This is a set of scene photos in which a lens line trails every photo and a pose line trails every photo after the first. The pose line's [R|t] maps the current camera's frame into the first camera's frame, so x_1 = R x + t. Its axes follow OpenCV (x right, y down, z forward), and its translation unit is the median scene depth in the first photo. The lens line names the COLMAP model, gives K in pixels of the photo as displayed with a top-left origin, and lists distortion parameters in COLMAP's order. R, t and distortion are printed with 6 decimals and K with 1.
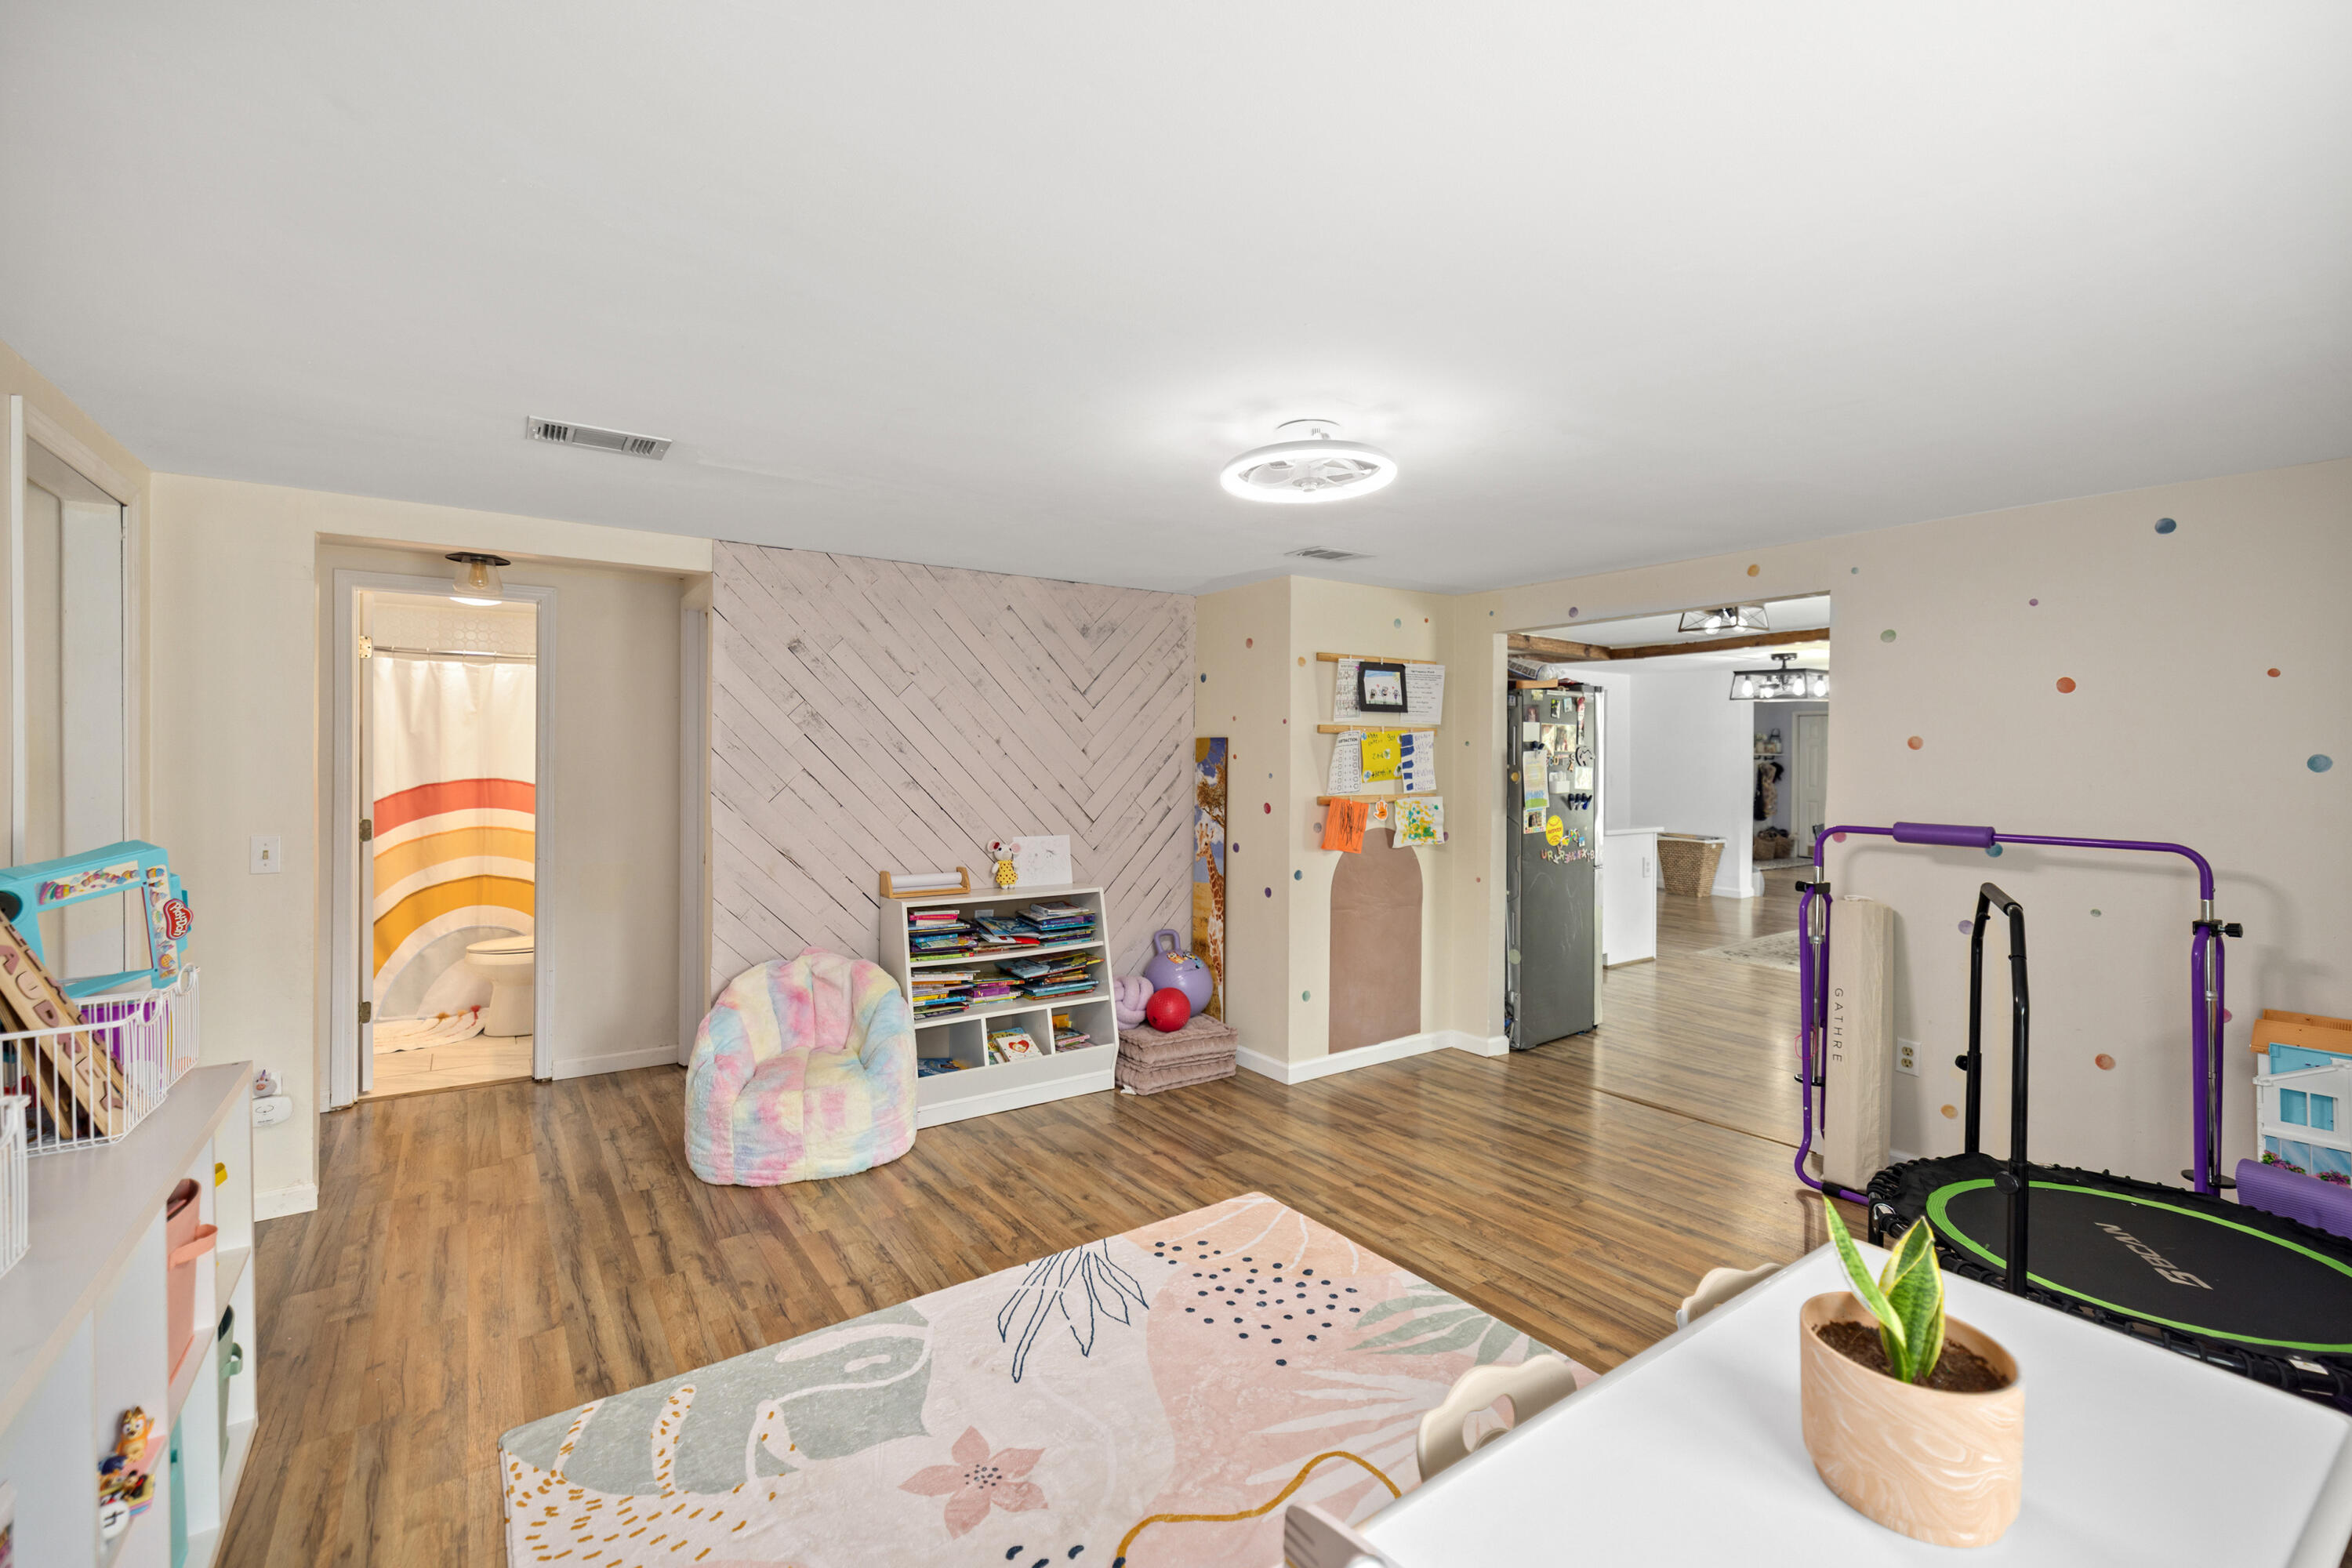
lens RADIAL K [[1016.3, 0, 1171.1], [0, 1016.3, 766.4], [0, 0, 1]] dist [0.014186, 0.000045]
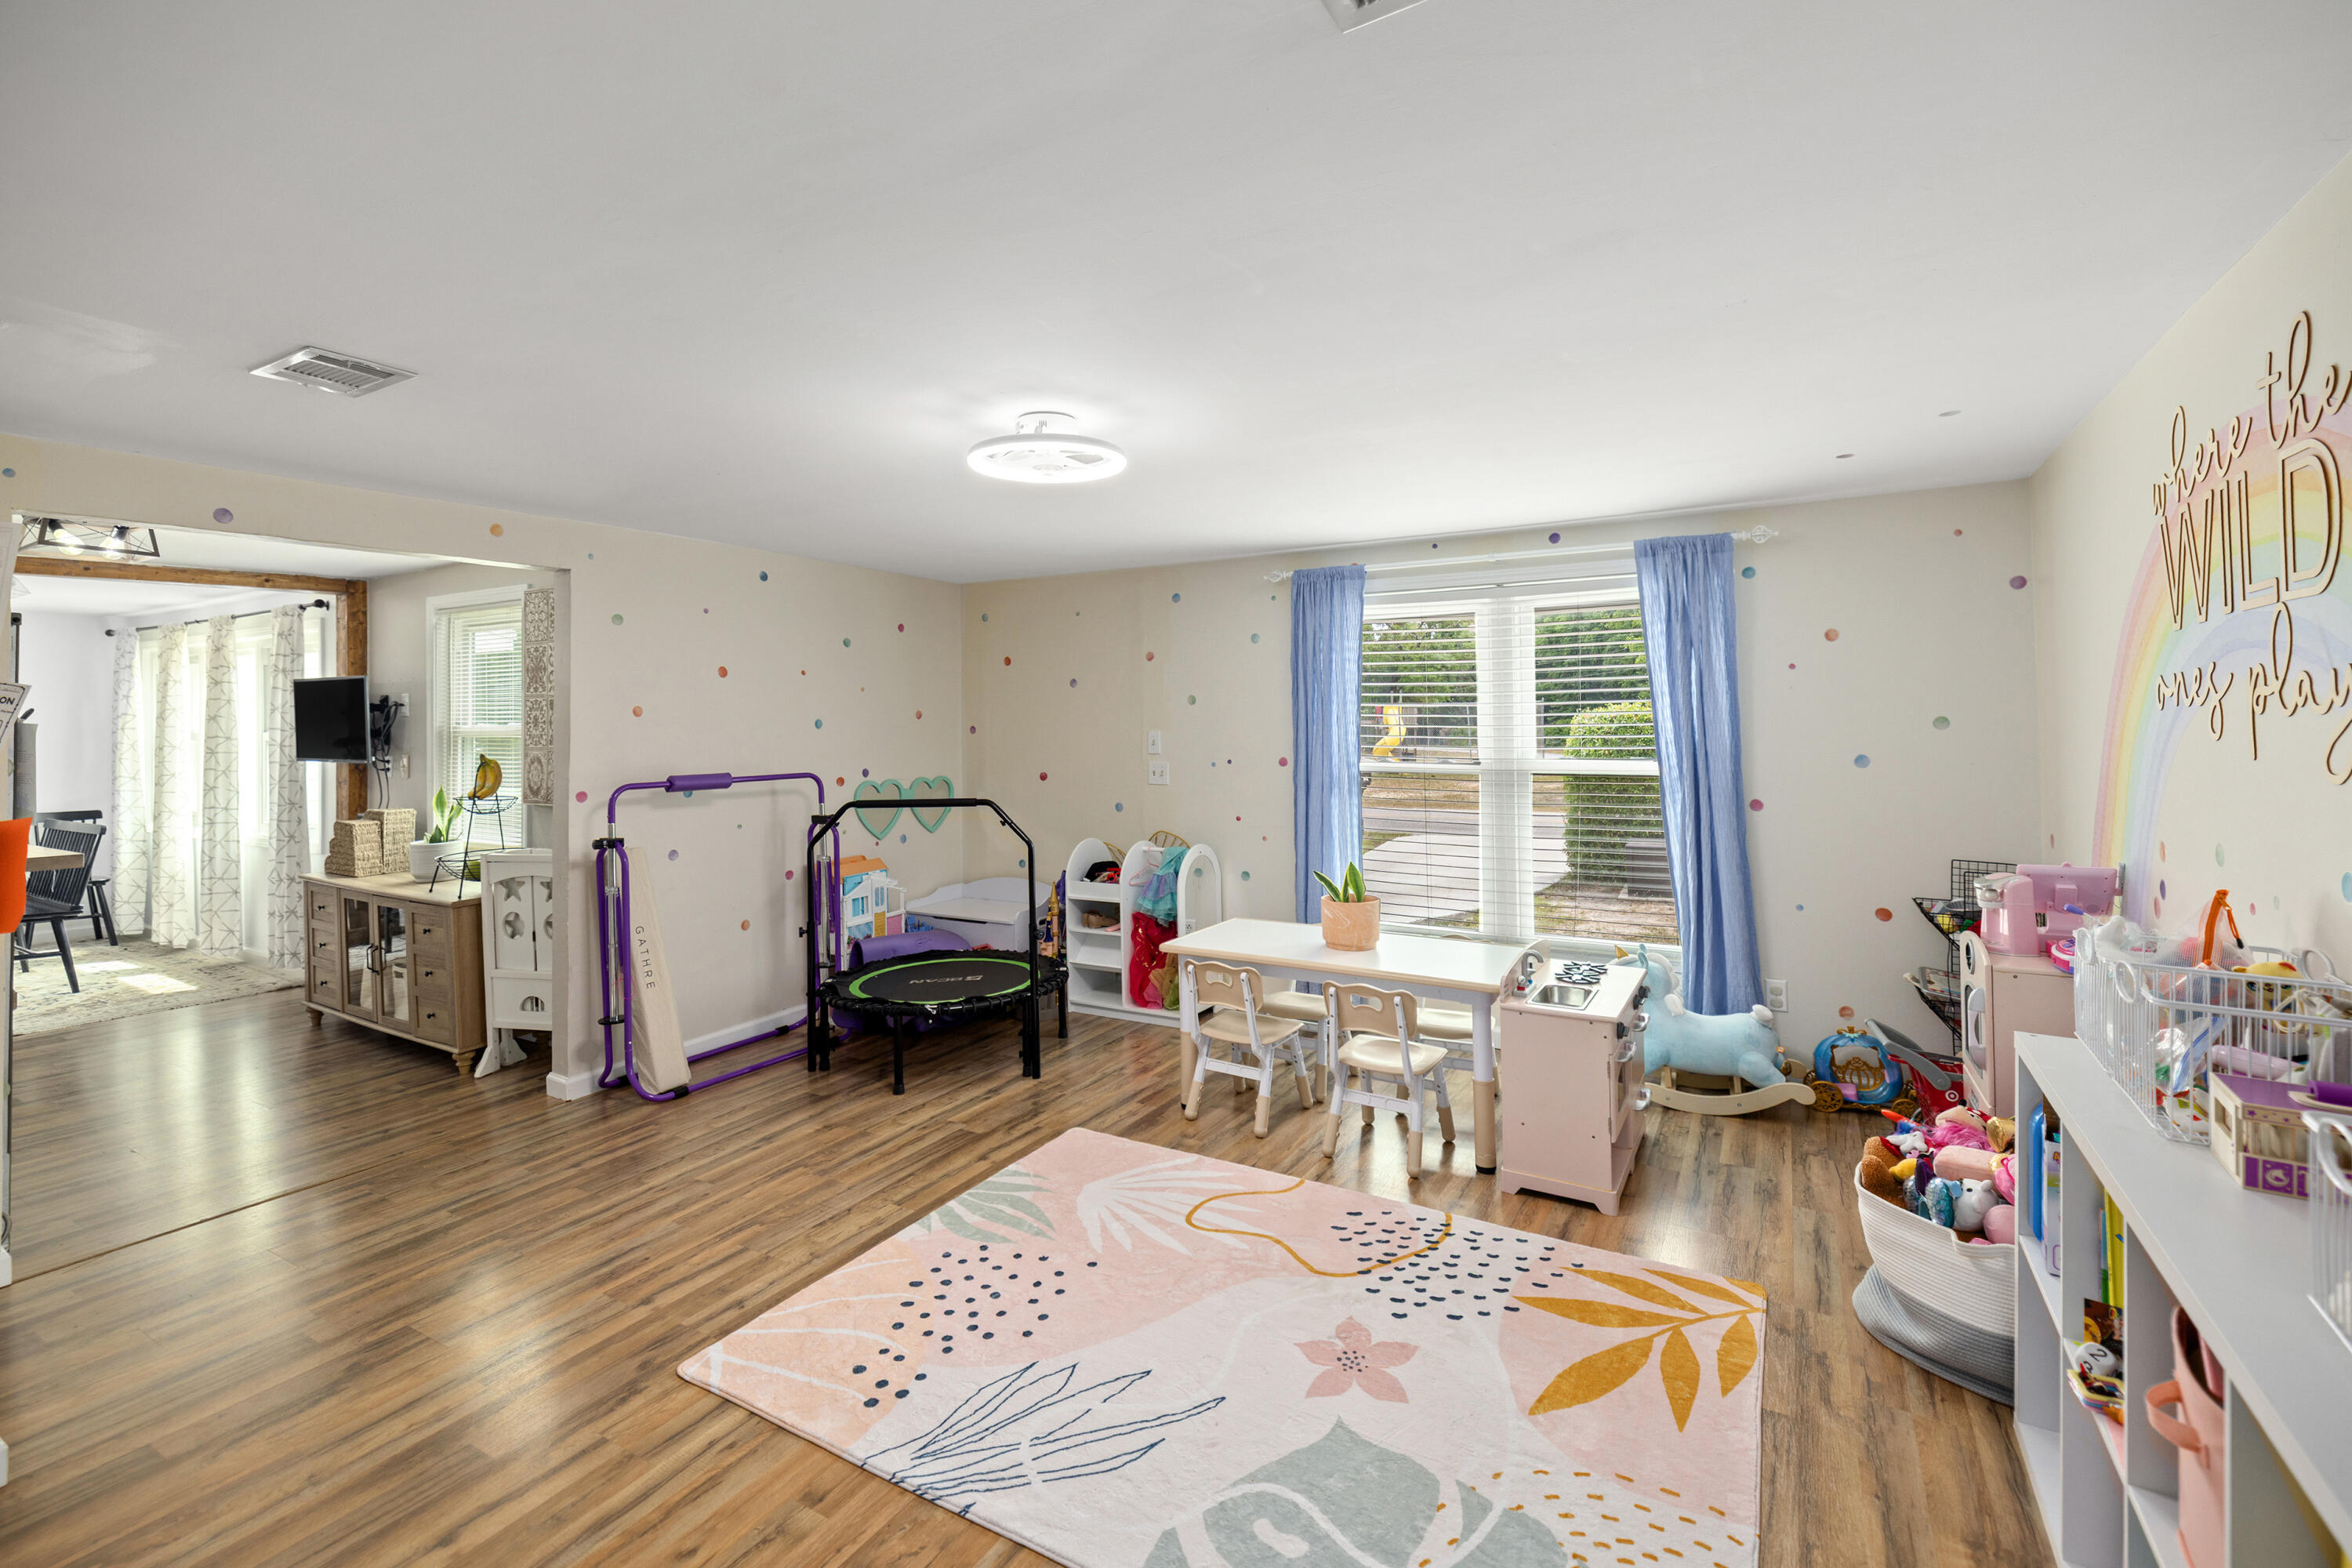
lens RADIAL K [[1016.3, 0, 1193.8], [0, 1016.3, 711.7], [0, 0, 1]] dist [0.014186, 0.000045]
pose [[-0.420417, 0.012003, 0.907252, -0.790706], [0.023376, 0.999724, -0.002394, -0.005199], [-0.907030, 0.020202, -0.420582, 1.133551]]
